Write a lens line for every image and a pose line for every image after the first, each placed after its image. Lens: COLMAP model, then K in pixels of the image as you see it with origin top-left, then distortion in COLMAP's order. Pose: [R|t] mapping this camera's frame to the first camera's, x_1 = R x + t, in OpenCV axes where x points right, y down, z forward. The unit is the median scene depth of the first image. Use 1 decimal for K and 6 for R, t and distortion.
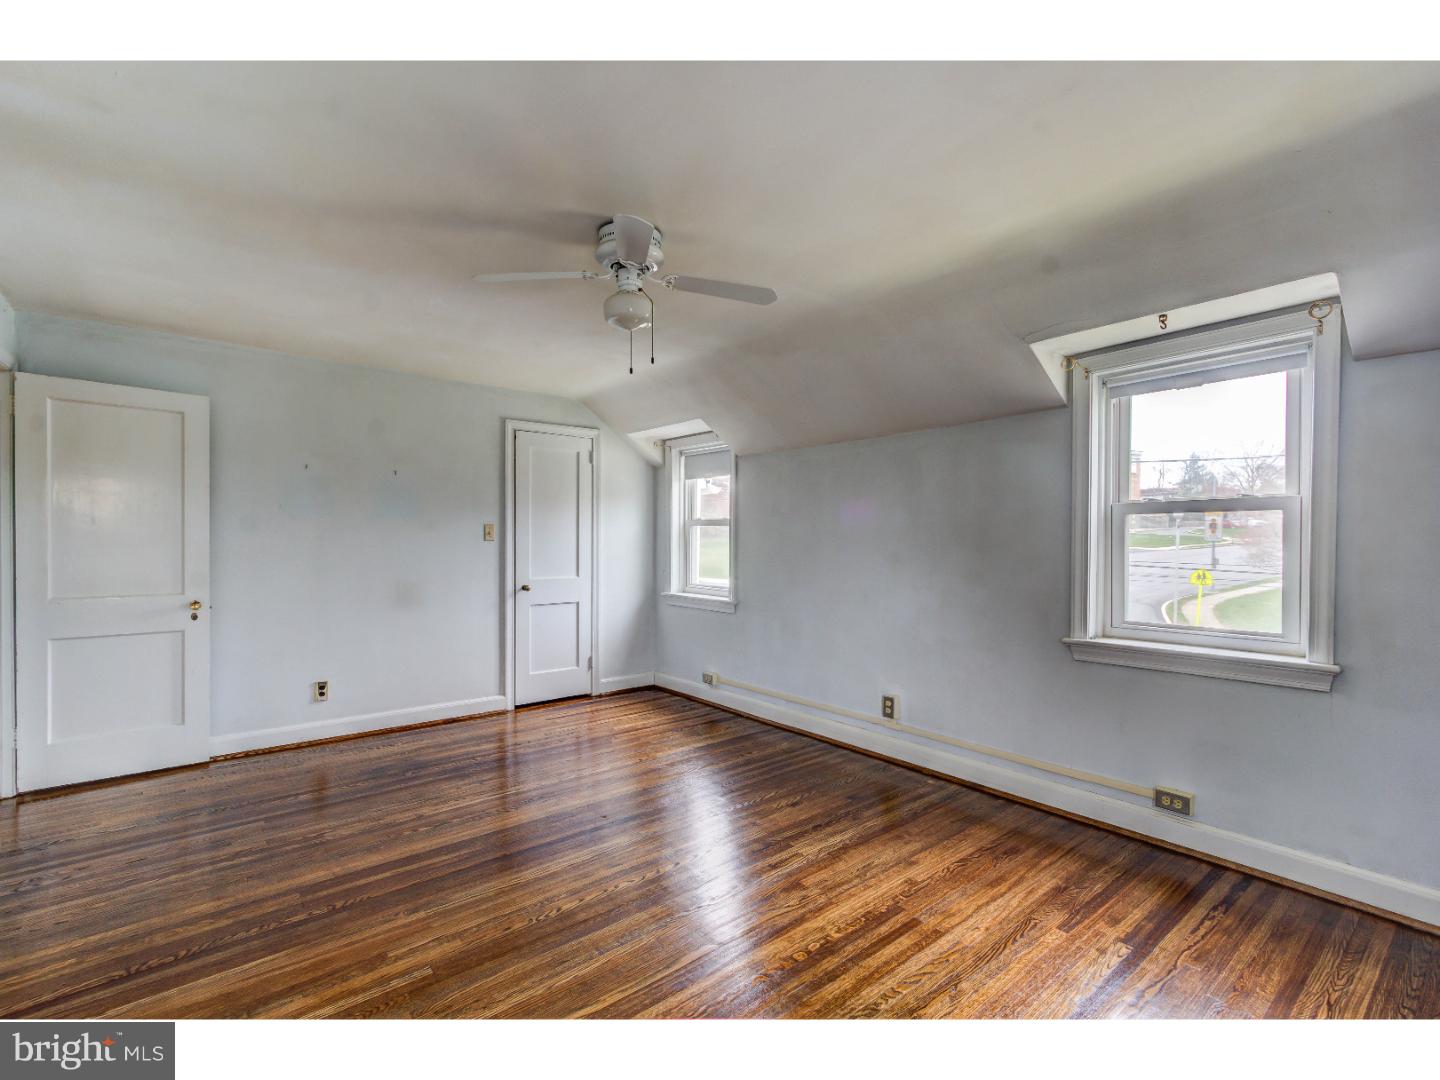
lens RADIAL K [[657.0, 0, 718.5], [0, 657.0, 548.4], [0, 0, 1]] dist [0.001653, 0.000680]
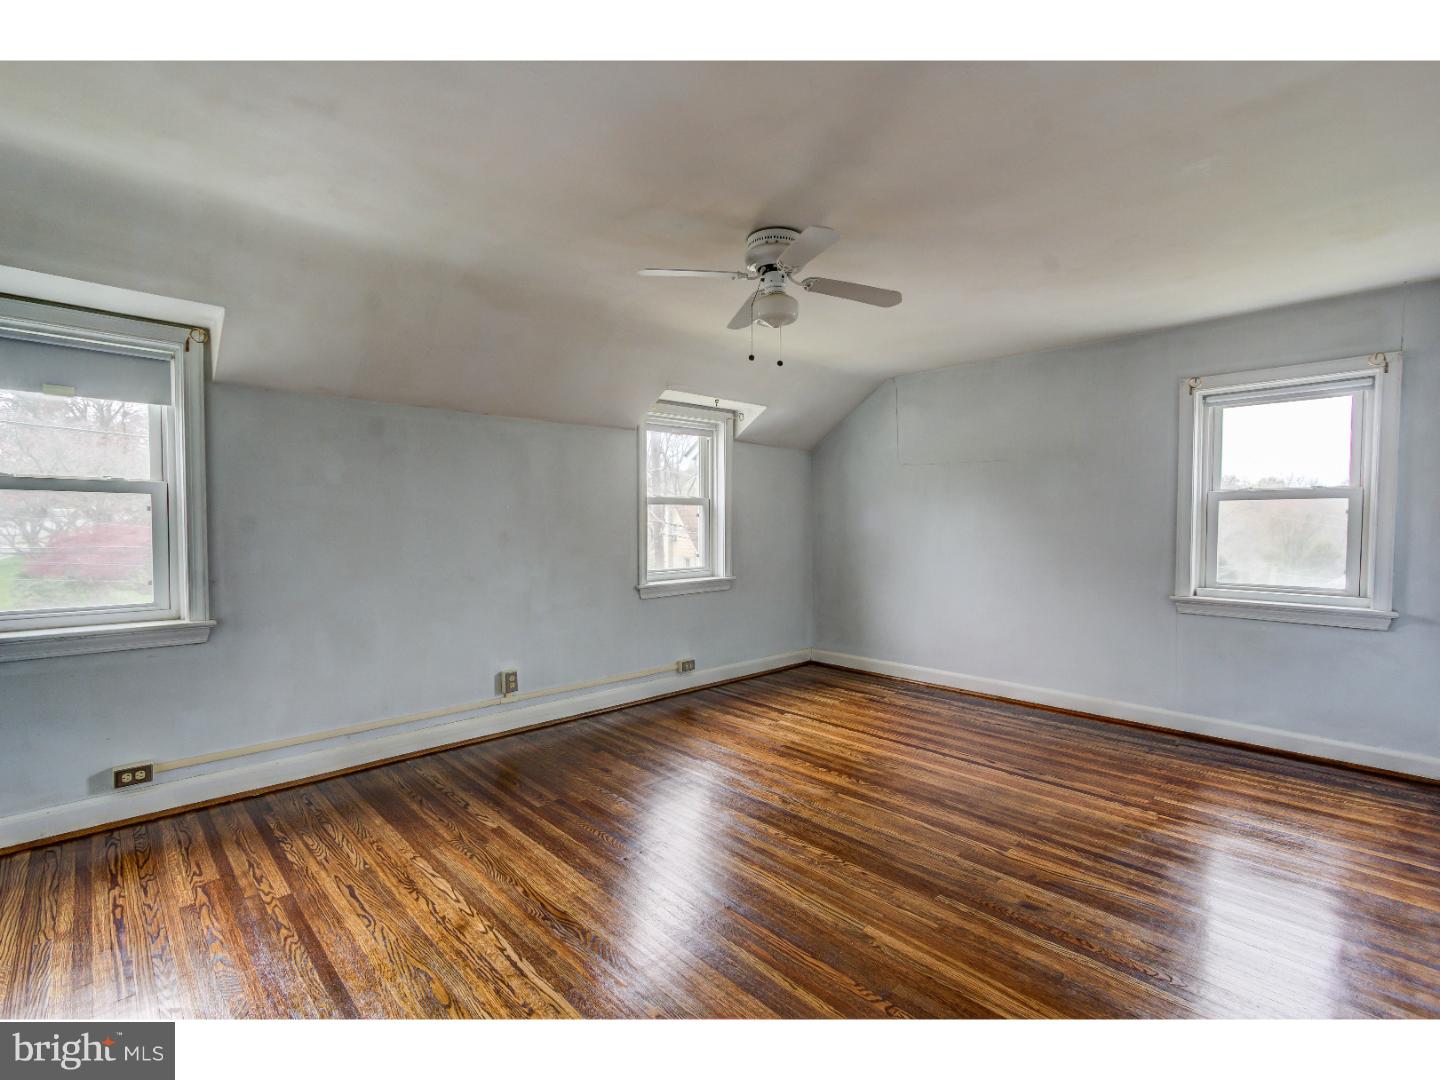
lens RADIAL K [[657.0, 0, 718.5], [0, 657.0, 548.4], [0, 0, 1]] dist [0.001653, 0.000680]
pose [[-0.083089, -0.038810, 0.995786, -1.080431], [0.013476, 0.999106, 0.040064, -0.006881], [-0.996451, 0.016748, -0.082492, 1.043043]]
